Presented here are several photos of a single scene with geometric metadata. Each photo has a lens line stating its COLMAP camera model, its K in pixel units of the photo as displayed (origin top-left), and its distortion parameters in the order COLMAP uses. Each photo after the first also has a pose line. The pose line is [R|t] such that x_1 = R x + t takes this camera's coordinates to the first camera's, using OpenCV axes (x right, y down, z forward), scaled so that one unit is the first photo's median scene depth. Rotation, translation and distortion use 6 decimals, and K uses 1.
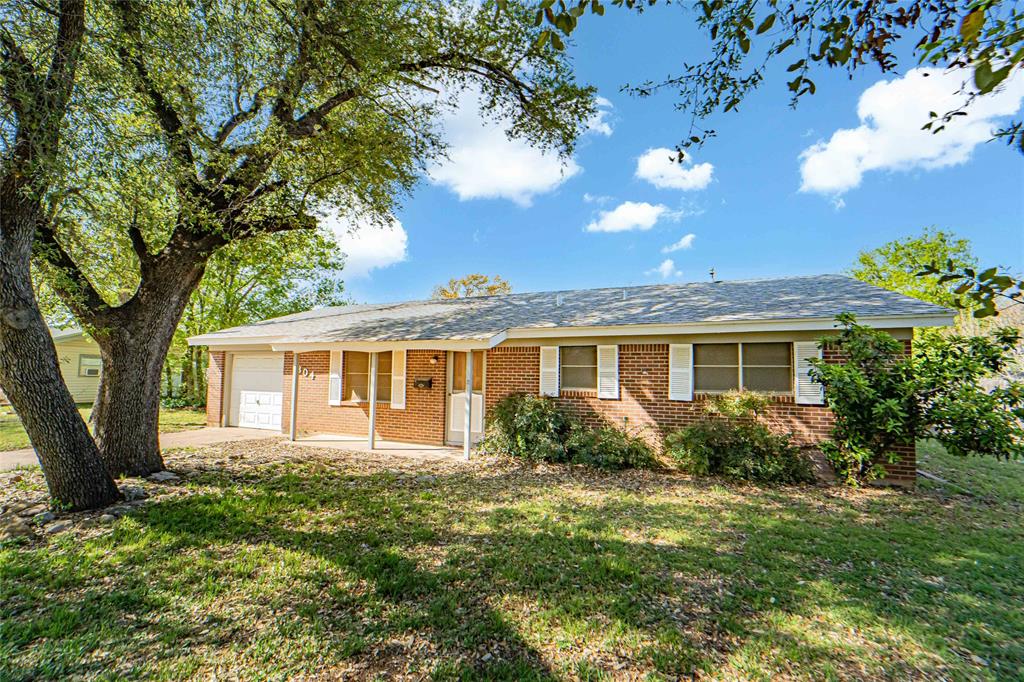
lens RADIAL K [[432.4, 0, 512.0], [0, 432.4, 341.0], [0, 0, 1]] dist [-0.000611, -0.000103]
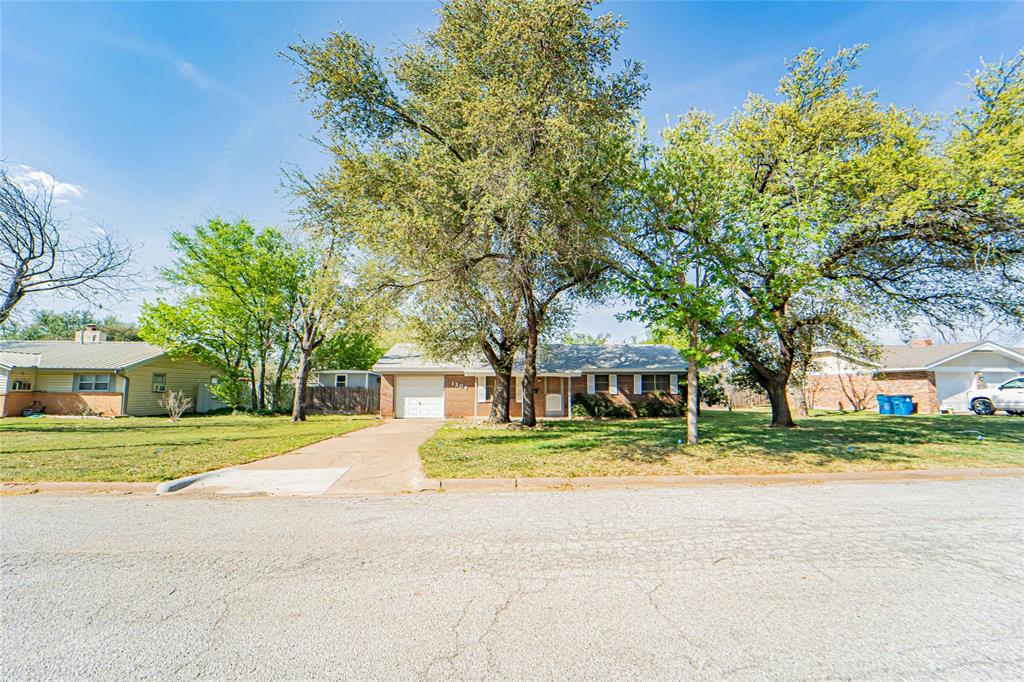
lens RADIAL K [[432.4, 0, 512.0], [0, 432.4, 341.0], [0, 0, 1]] dist [-0.000611, -0.000103]
pose [[0.880095, 0.042799, 0.472865, -1.581646], [-0.027016, 0.998830, -0.040122, -0.074747], [-0.474029, 0.022536, 0.880221, -1.068762]]
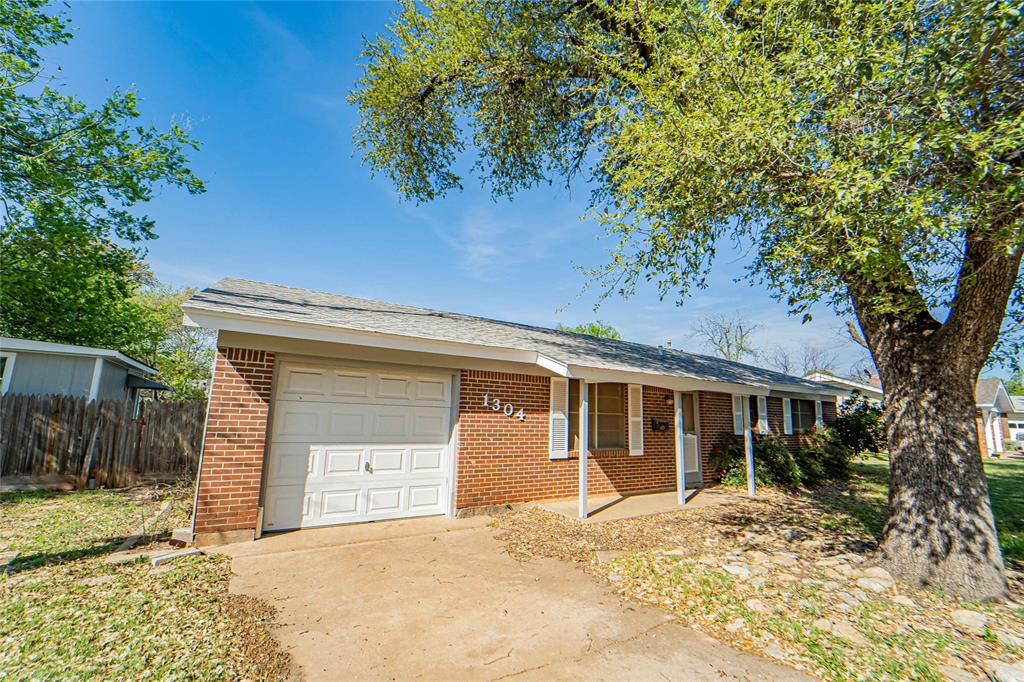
lens RADIAL K [[432.4, 0, 512.0], [0, 432.4, 341.0], [0, 0, 1]] dist [-0.000611, -0.000103]
pose [[0.550114, 0.144770, 0.822445, -1.322983], [-0.086770, 0.989437, -0.116126, 0.061444], [-0.830569, -0.007481, 0.556865, 0.846760]]
